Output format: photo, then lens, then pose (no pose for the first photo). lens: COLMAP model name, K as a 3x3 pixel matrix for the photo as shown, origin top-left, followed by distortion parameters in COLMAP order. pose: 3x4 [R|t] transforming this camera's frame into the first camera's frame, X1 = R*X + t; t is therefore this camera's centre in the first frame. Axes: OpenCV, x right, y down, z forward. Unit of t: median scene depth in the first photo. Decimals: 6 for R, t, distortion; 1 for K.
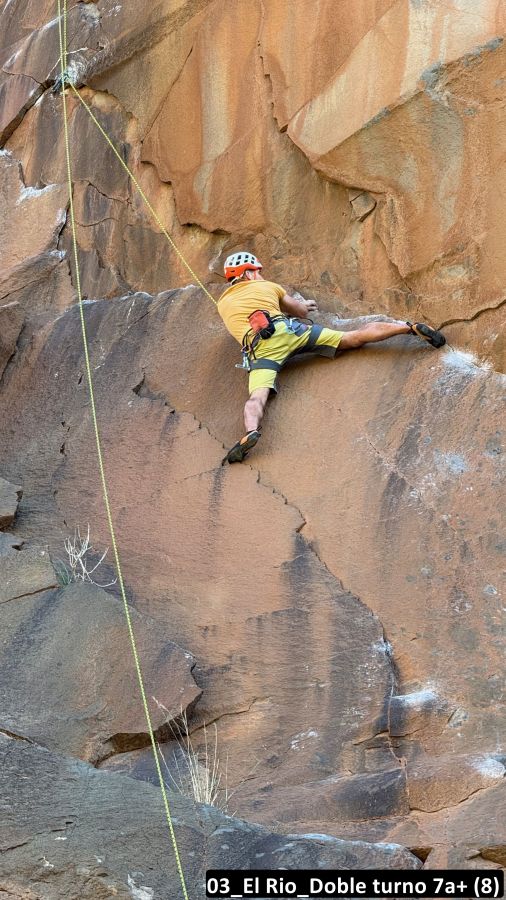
lens RADIAL K [[3220.0, 0, 253.0], [0, 3220.0, 450.0], [0, 0, 1]] dist [0.245645, 2.103216]
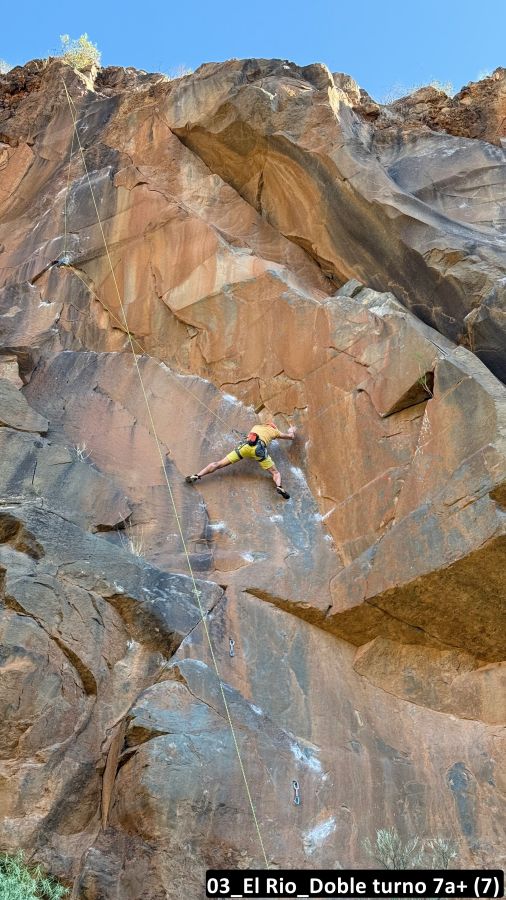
lens RADIAL K [[1244.2, 0, 253.0], [0, 1244.2, 450.0], [0, 0, 1]] dist [0.158340, -0.101512]
pose [[0.966201, 0.152296, 0.207996, -0.111889], [-0.153279, 0.988116, -0.011482, 0.019894], [-0.207273, -0.020788, 0.978062, 0.030612]]
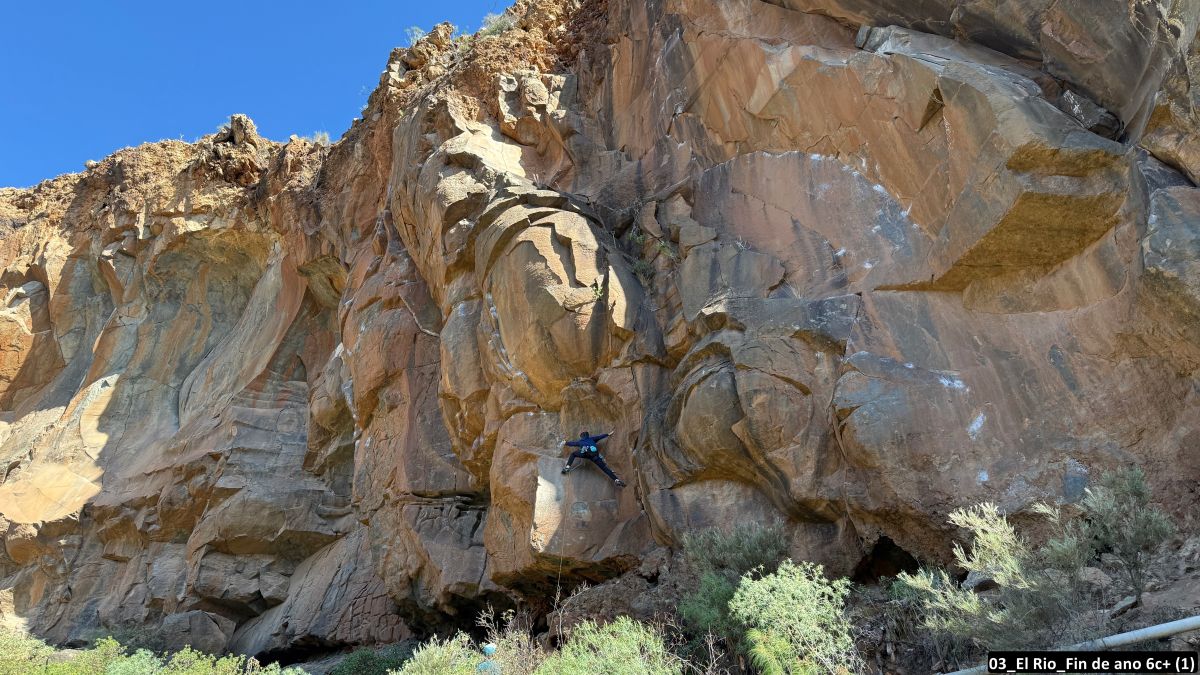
lens RADIAL K [[833.5, 0, 602.3], [0, 833.5, 340.7], [0, 0, 1]] dist [0.168241, -0.321833]
pose [[0.933180, -0.313619, -0.175550, -0.061157], [0.344436, 0.919879, 0.187580, -0.098341], [0.102656, -0.235511, 0.966435, -0.044437]]
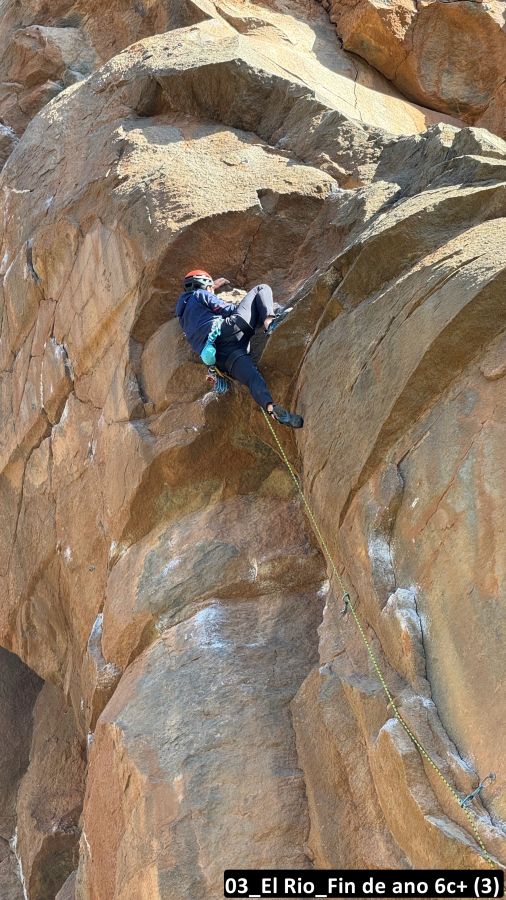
lens RADIAL K [[3184.4, 0, 253.0], [0, 3184.4, 450.0], [0, 0, 1]] dist [0.127599, 0.139262]
pose [[0.971611, -0.229962, -0.055588, -0.348655], [0.226256, 0.971846, -0.065746, 0.026638], [0.069142, 0.051302, 0.996287, 0.047943]]
